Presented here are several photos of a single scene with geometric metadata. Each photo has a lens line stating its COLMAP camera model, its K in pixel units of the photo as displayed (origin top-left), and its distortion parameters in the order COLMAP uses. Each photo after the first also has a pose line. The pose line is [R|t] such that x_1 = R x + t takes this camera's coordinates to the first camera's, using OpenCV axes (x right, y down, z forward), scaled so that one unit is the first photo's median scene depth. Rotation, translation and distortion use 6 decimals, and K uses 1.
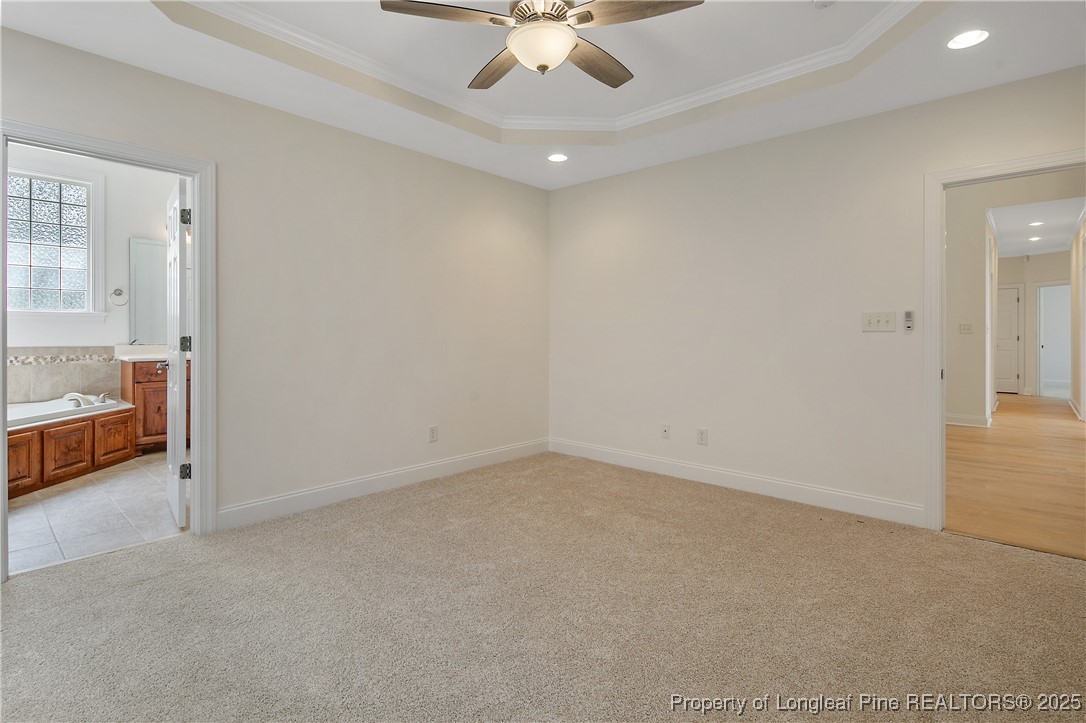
lens RADIAL K [[525.3, 0, 536.5], [0, 525.3, 331.9], [0, 0, 1]] dist [0.003974, -0.003058]
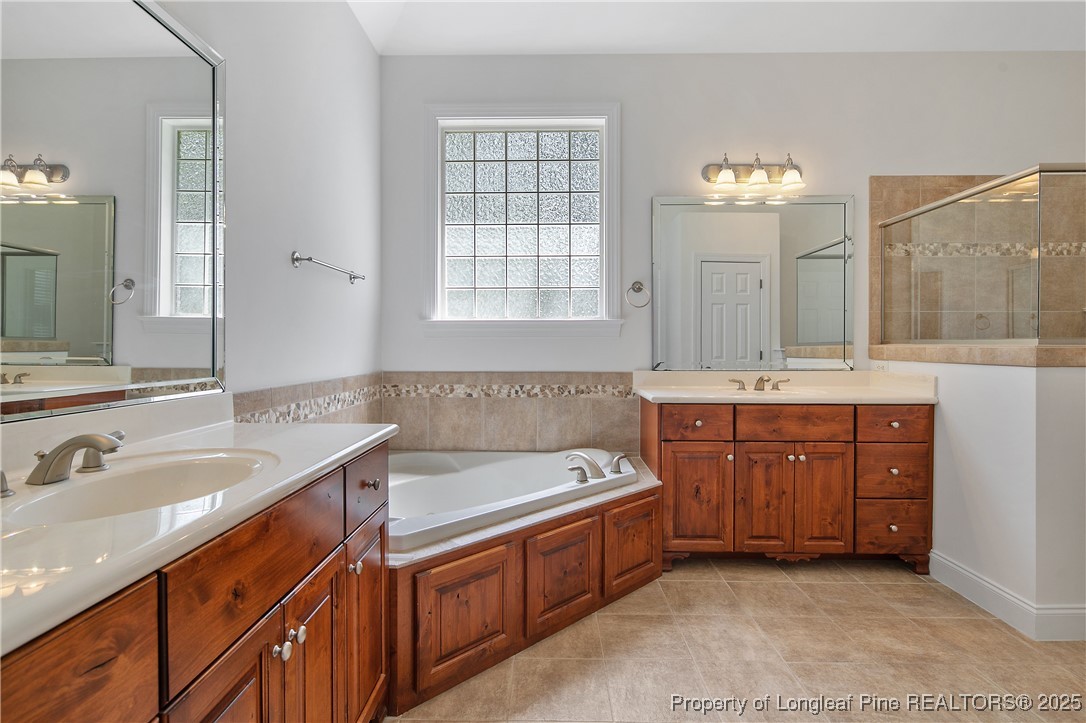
lens RADIAL K [[525.3, 0, 543.9], [0, 525.3, 353.4], [0, 0, 1]] dist [0.003974, -0.003058]
pose [[0.666629, 0.005710, -0.745368, -0.426368], [0.001981, 0.999954, 0.009432, -0.001810], [0.745387, -0.007764, 0.666587, 0.528782]]
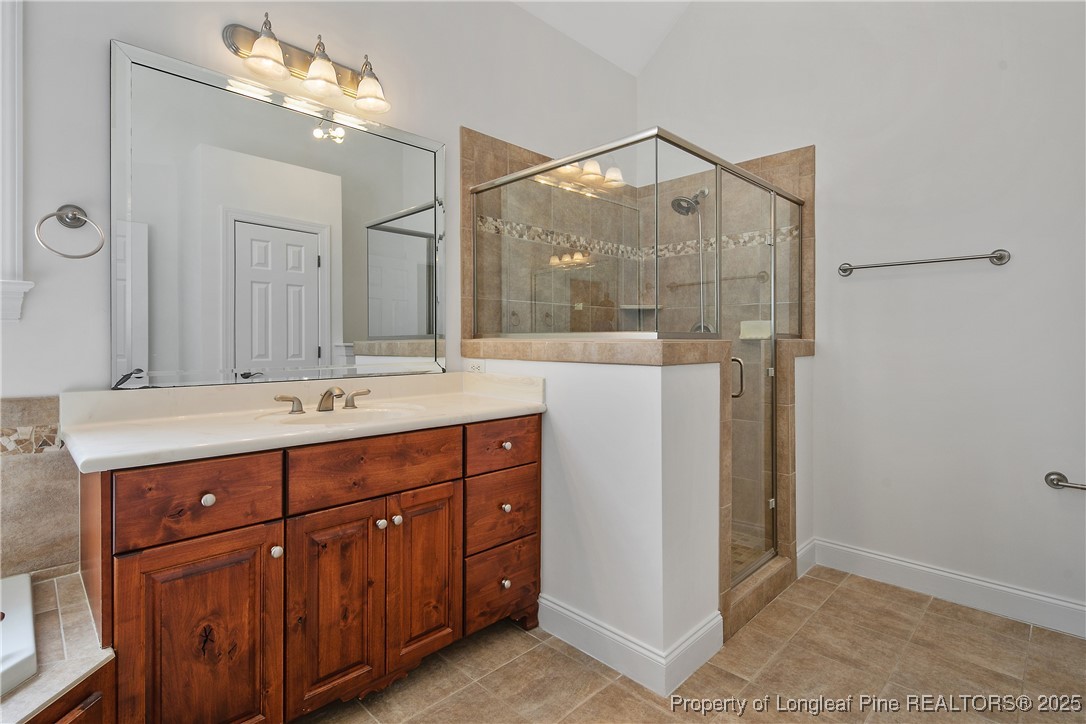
lens RADIAL K [[525.3, 0, 533.8], [0, 525.3, 341.5], [0, 0, 1]] dist [0.003974, -0.003058]
pose [[0.998753, -0.003622, -0.049791, -0.549295], [0.003626, 0.999993, -0.000001, -0.002911], [0.049790, -0.000180, 0.998760, 0.757372]]
